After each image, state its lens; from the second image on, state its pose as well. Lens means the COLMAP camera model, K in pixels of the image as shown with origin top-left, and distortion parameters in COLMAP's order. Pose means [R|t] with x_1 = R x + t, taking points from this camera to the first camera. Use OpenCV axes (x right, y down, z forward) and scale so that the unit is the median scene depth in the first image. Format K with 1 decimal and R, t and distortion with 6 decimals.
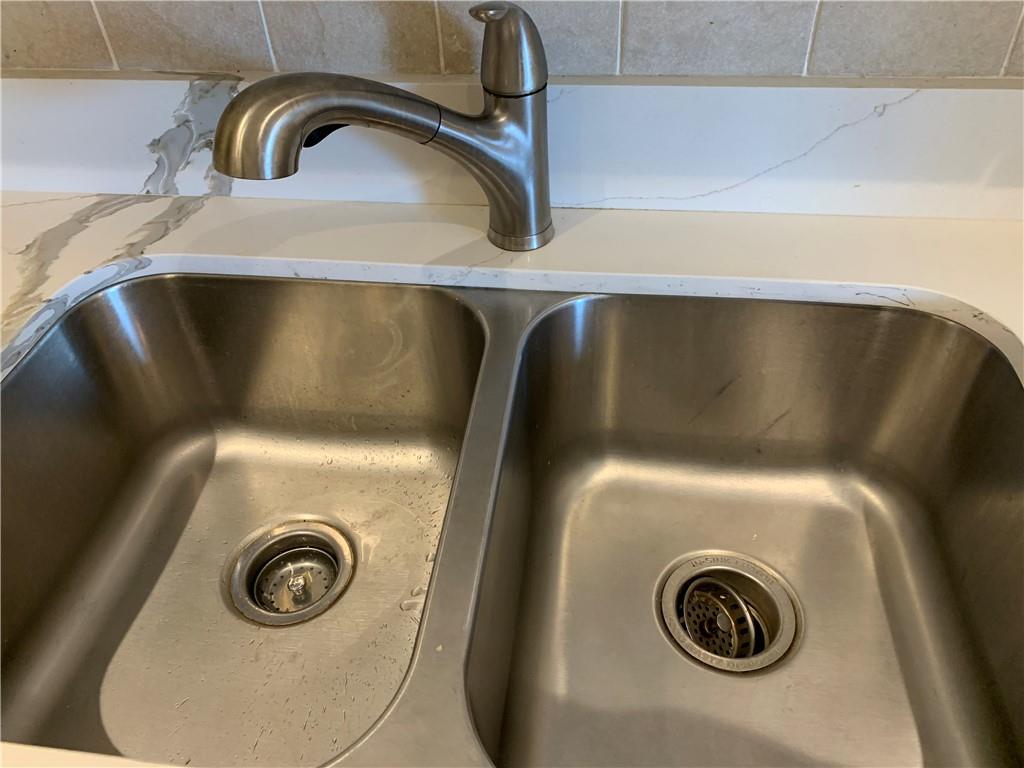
lens RADIAL K [[789.1, 0, 512.0], [0, 789.1, 384.0], [0, 0, 1]] dist [0.067419, -0.095888]
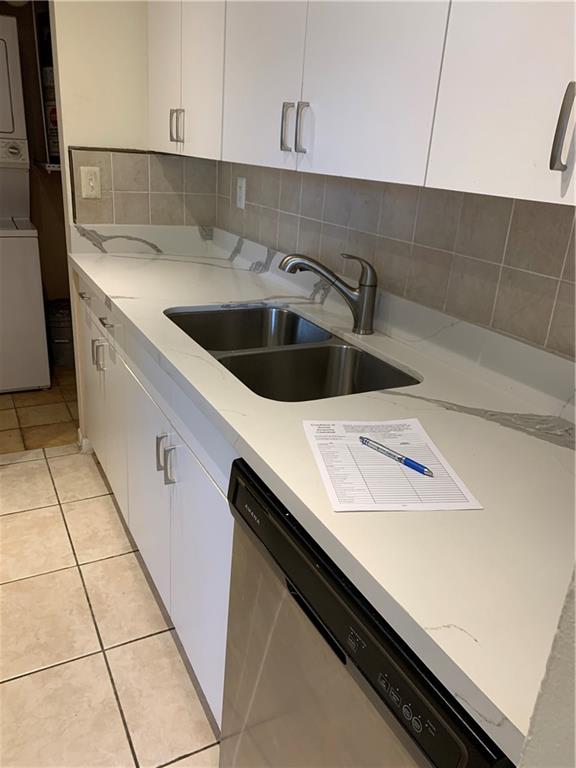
lens RADIAL K [[591.8, 0, 286.0], [0, 591.8, 375.5], [0, 0, 1]] dist [0.067419, -0.095888]
pose [[0.586934, 0.364736, -0.722825, 1.690814], [-0.612415, 0.783968, -0.101692, 0.398902], [0.529582, 0.502356, 0.683507, -0.734427]]
